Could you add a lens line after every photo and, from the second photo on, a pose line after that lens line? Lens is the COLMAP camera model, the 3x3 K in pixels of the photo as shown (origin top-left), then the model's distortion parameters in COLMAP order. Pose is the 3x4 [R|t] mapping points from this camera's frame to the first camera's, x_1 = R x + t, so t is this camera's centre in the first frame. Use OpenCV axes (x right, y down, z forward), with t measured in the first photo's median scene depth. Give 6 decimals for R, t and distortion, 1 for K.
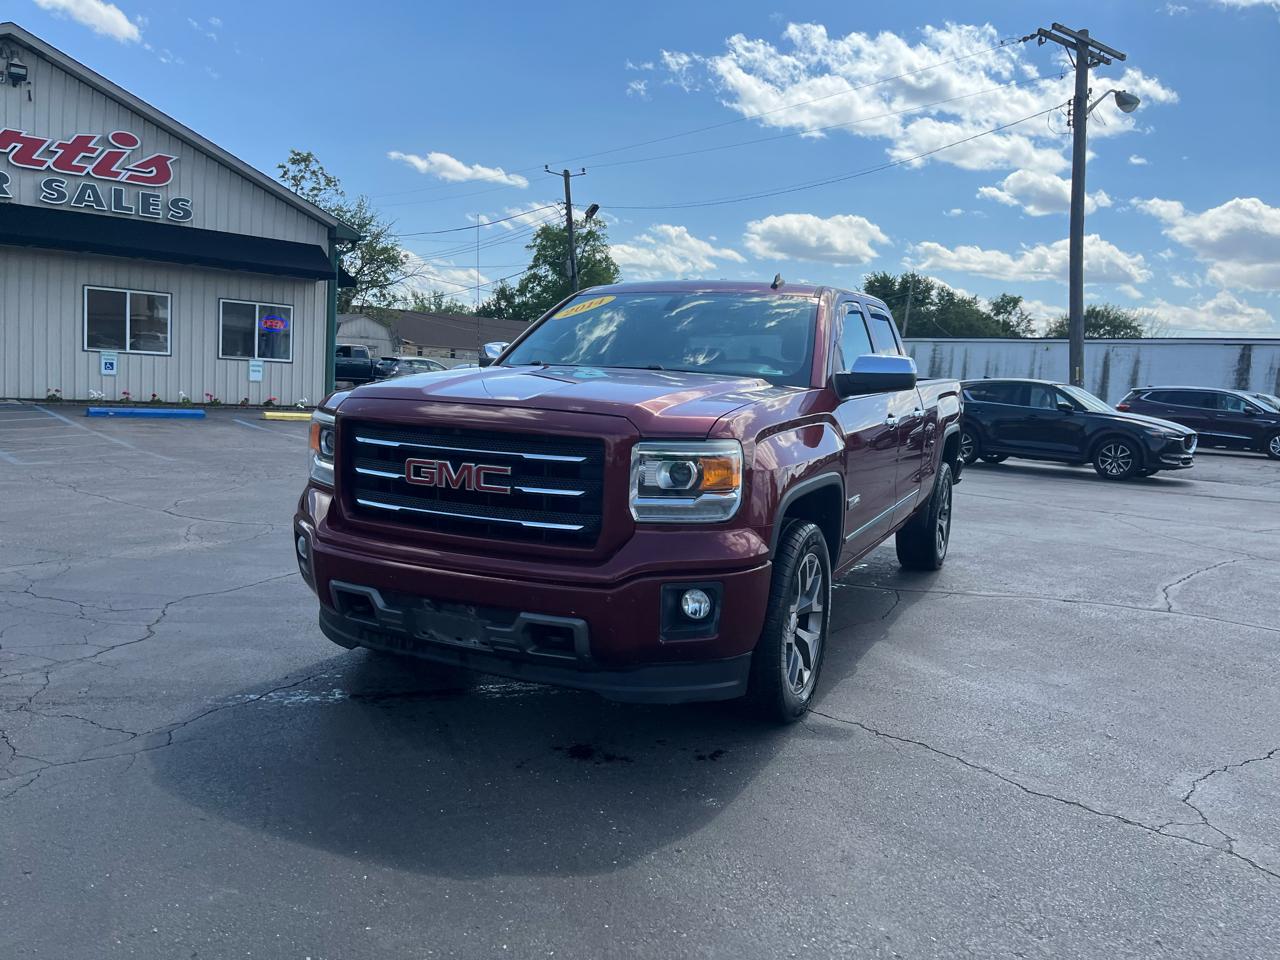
lens RADIAL K [[965.0, 0, 647.6], [0, 965.0, 474.4], [0, 0, 1]] dist [0.065250, -0.079617]
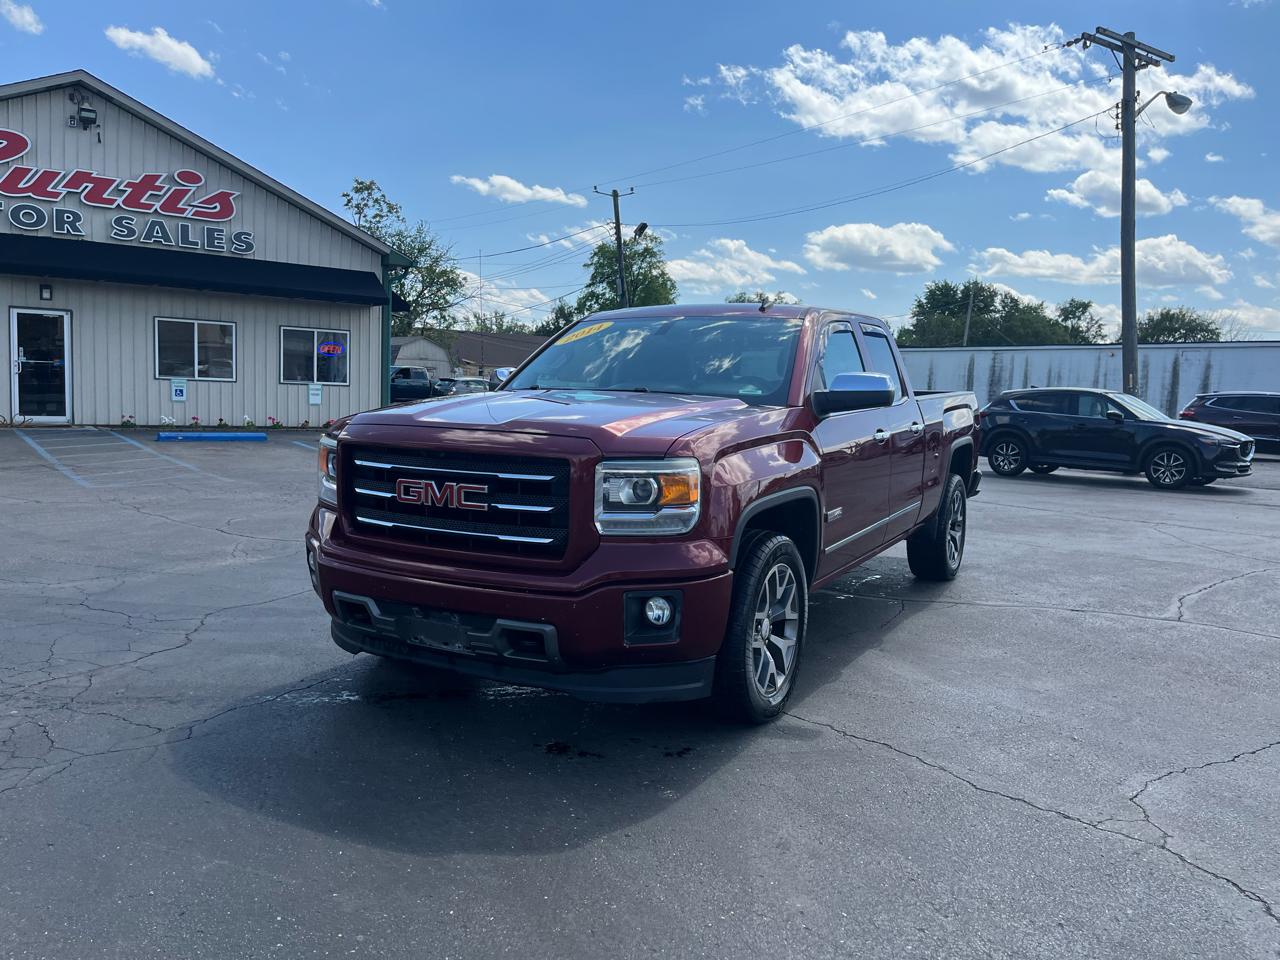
lens RADIAL K [[965.0, 0, 639.2], [0, 965.0, 483.1], [0, 0, 1]] dist [0.065250, -0.079617]
pose [[0.997406, -0.012444, -0.070896, 0.055445], [0.011969, 0.999903, -0.007123, -0.000276], [0.070978, 0.006256, 0.997458, -0.039146]]
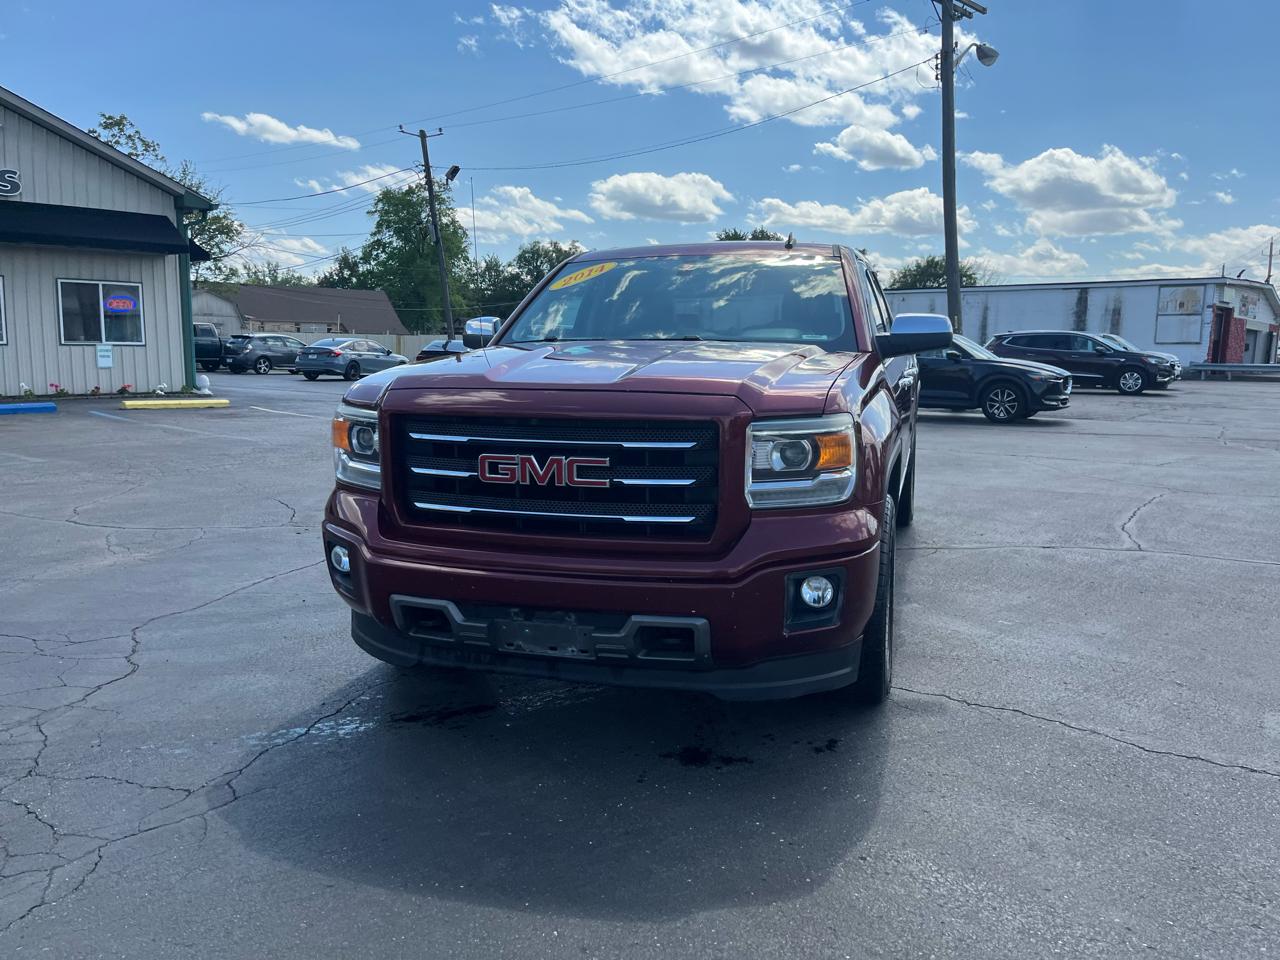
lens RADIAL K [[965.0, 0, 649.9], [0, 965.0, 480.0], [0, 0, 1]] dist [0.065250, -0.079617]
pose [[0.987869, -0.065023, 0.141022, -0.121820], [0.058897, 0.997148, 0.047191, -0.014064], [-0.143689, -0.038313, 0.988881, 0.051404]]
